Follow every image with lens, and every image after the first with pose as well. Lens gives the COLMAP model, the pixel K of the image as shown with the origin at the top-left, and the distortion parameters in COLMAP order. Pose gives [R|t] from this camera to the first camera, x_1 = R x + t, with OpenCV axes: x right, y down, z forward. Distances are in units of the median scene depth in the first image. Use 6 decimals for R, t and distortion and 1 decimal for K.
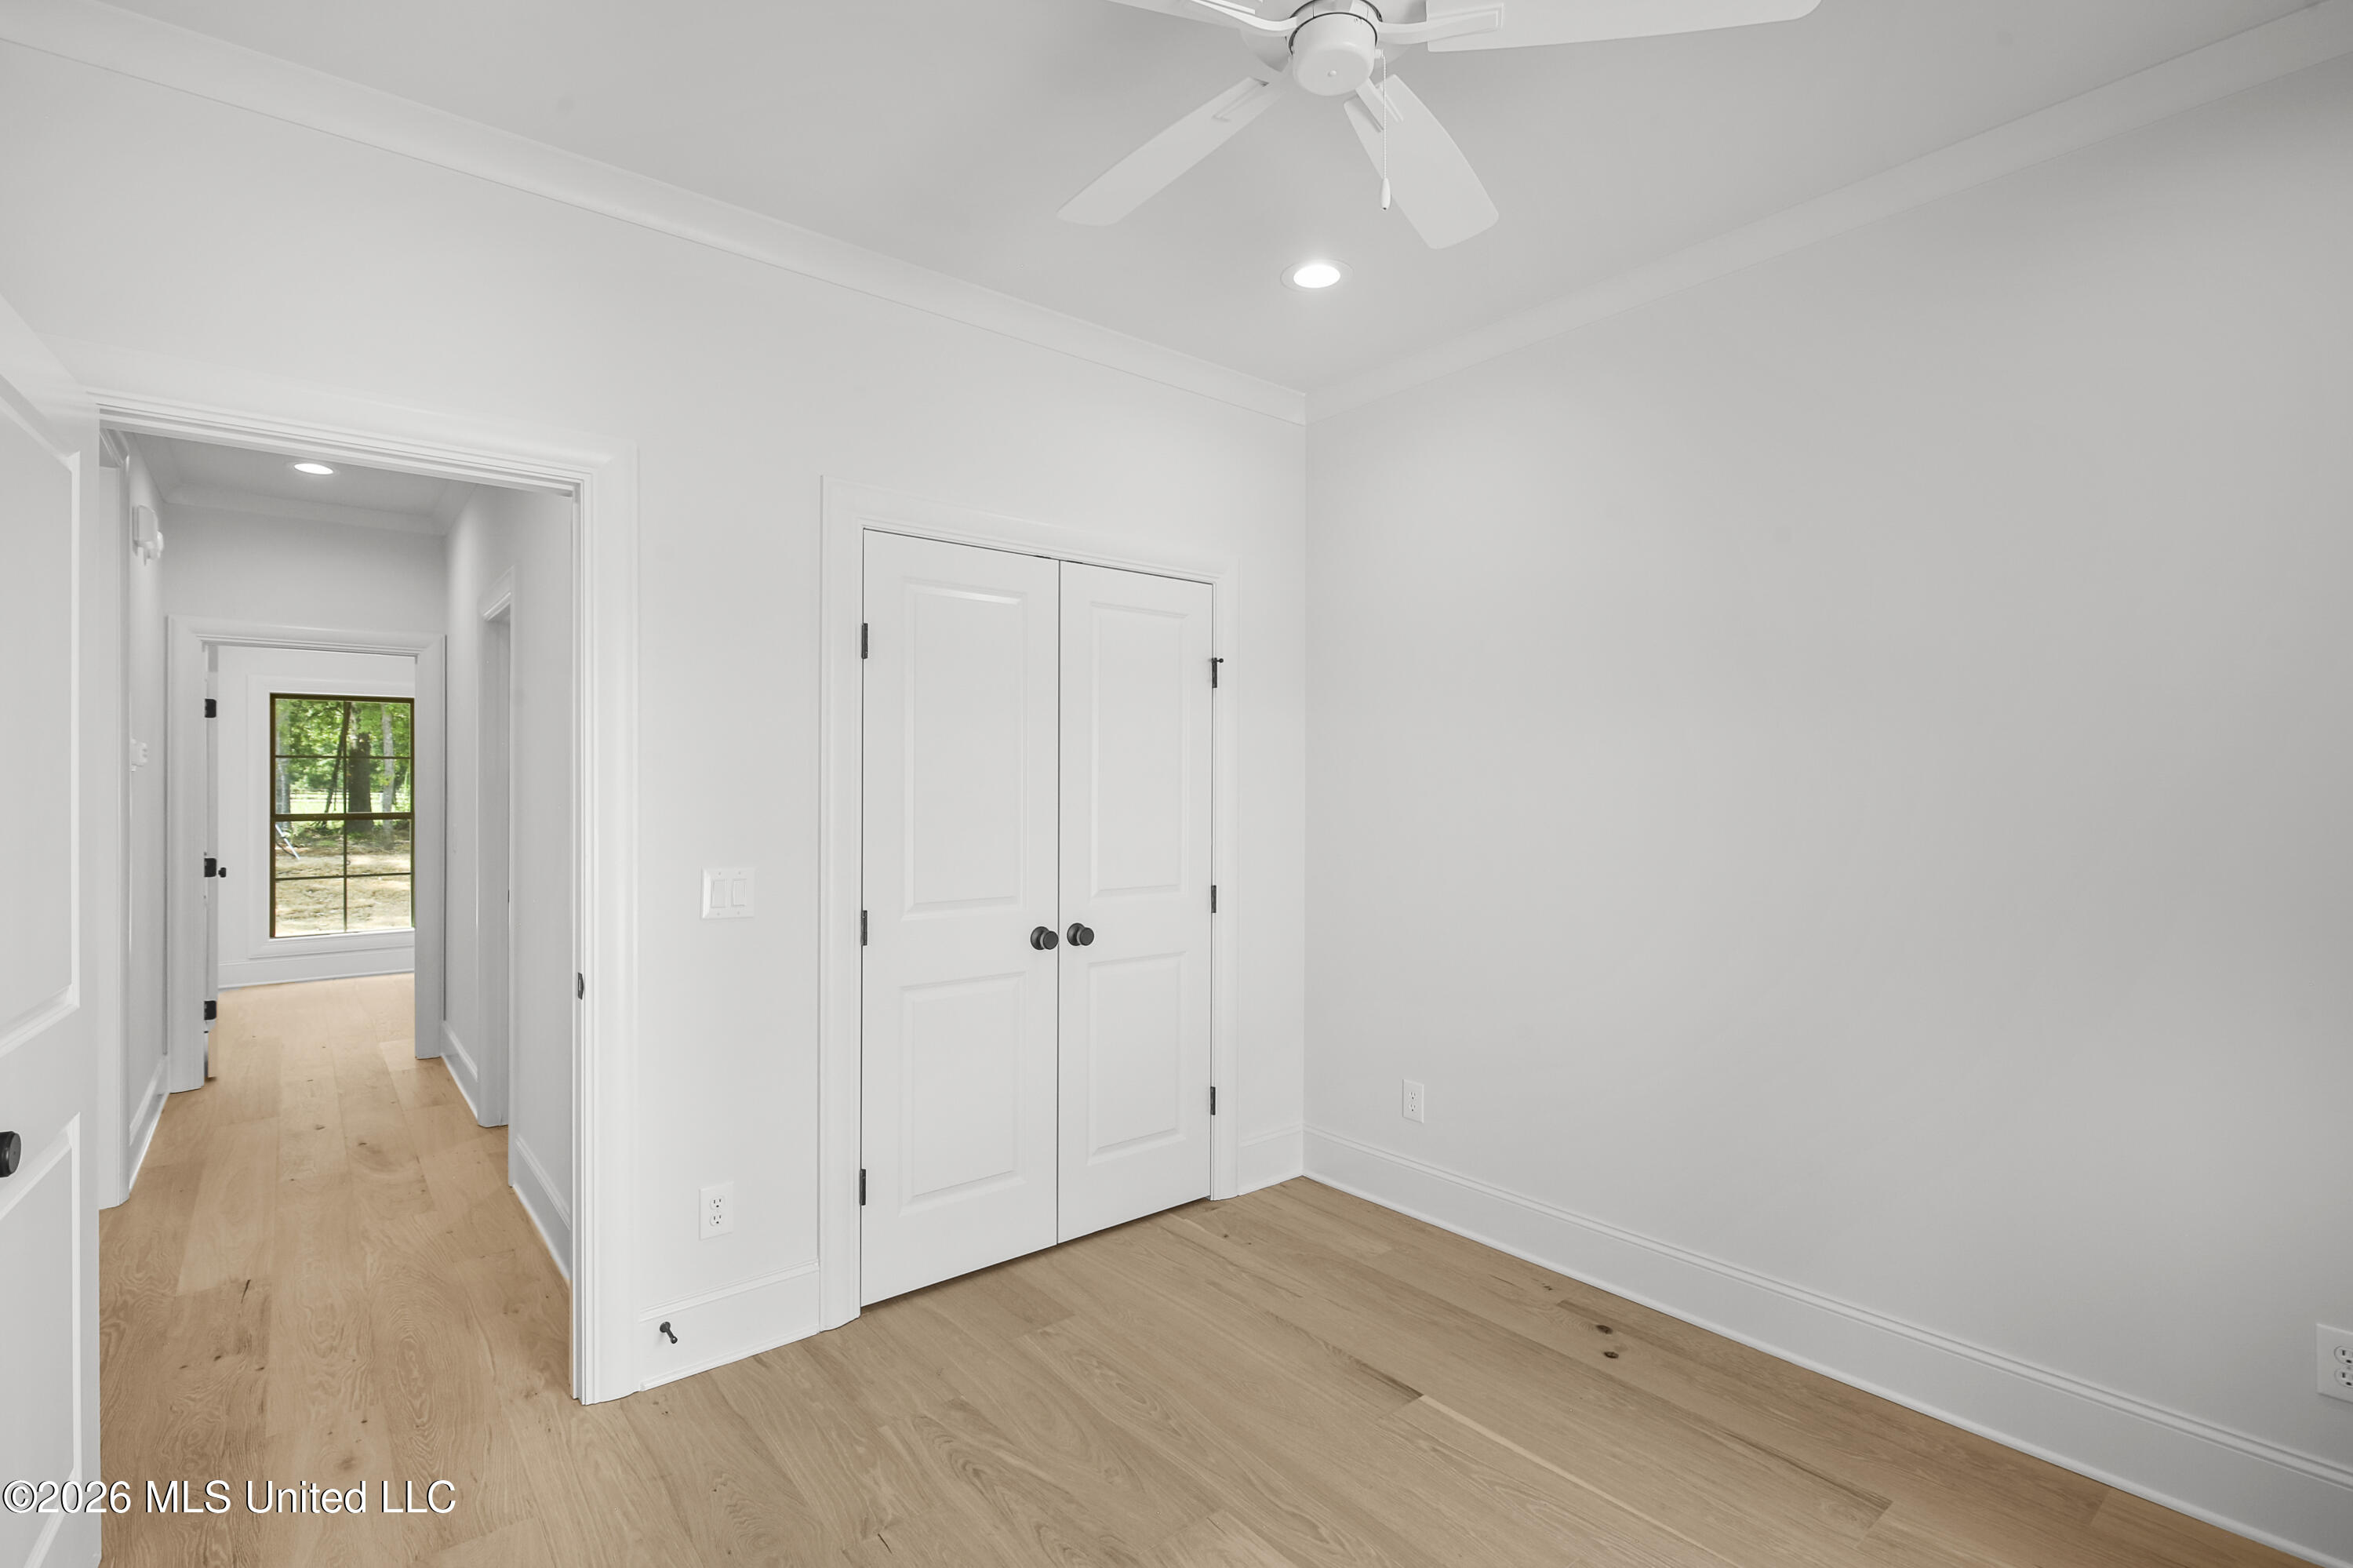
lens RADIAL K [[1078.5, 0, 1175.5], [0, 1078.5, 782.2], [0, 0, 1]] dist [0.001480, 0.000263]
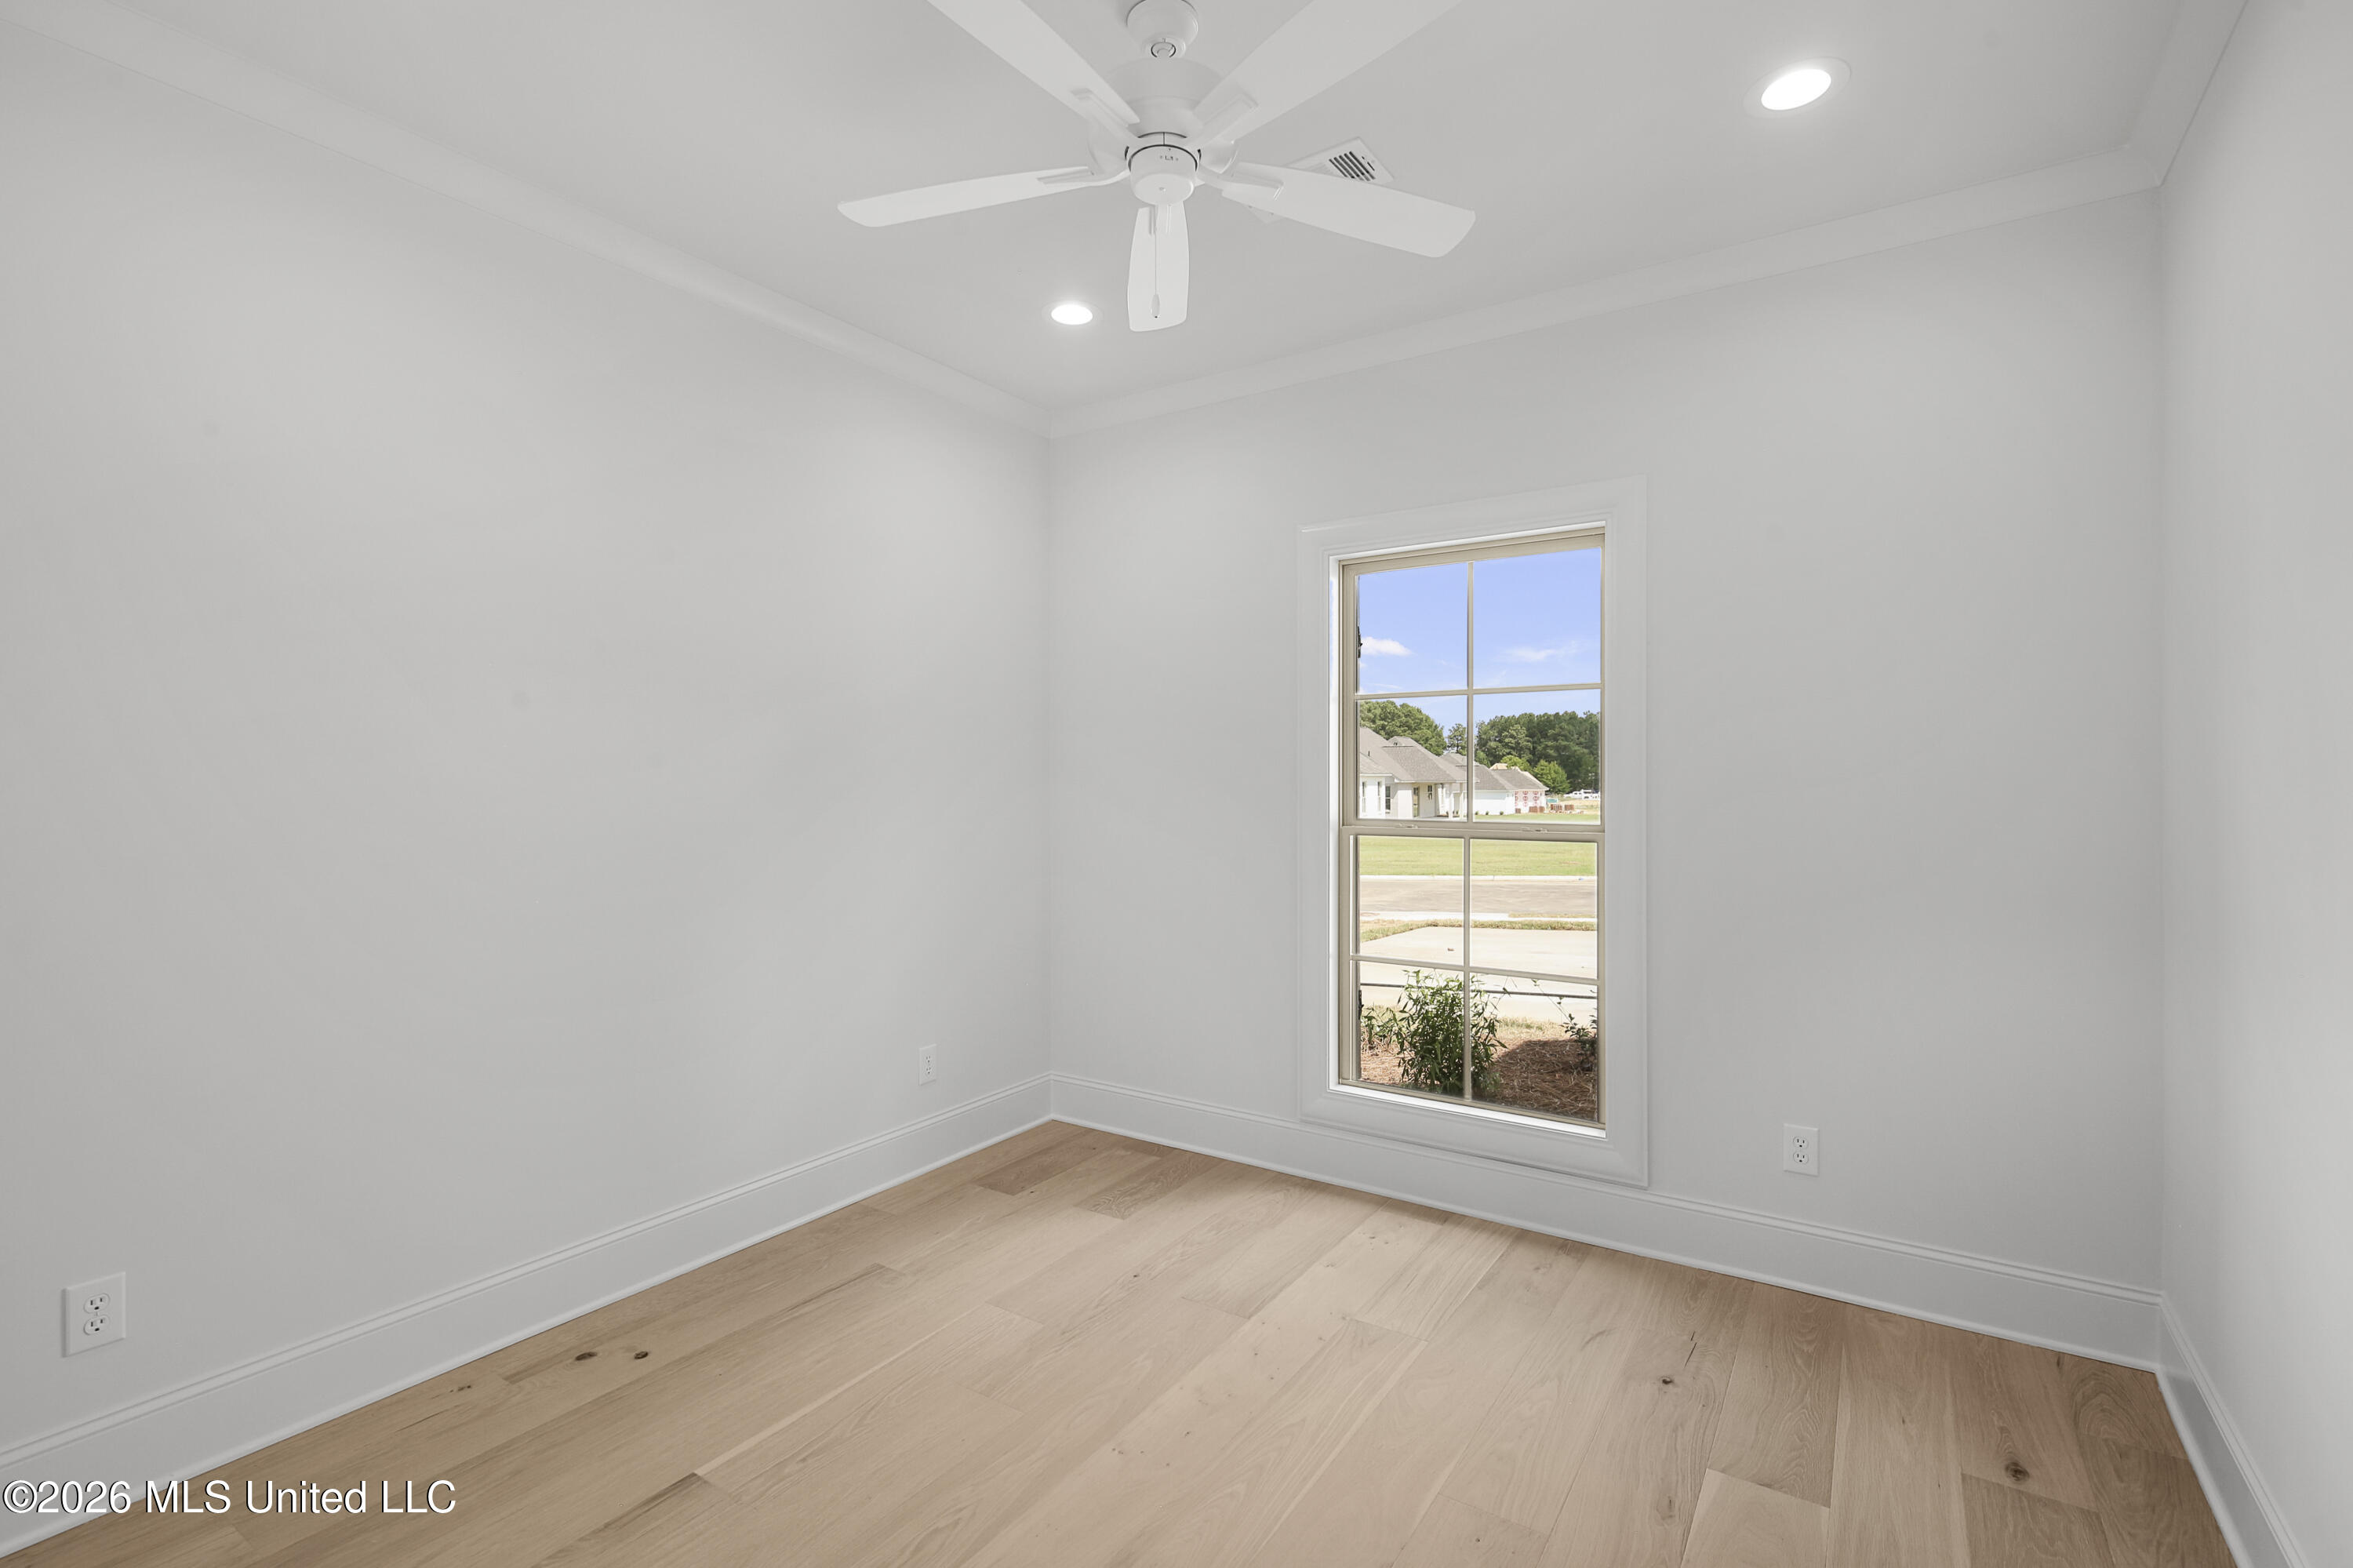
lens RADIAL K [[1078.5, 0, 1174.3], [0, 1078.5, 779.7], [0, 0, 1]] dist [0.001480, 0.000263]
pose [[-0.297589, -0.002452, 0.954691, -0.675381], [-0.002432, 0.999995, 0.001810, 0.017536], [-0.954691, -0.001783, -0.297594, 0.866436]]
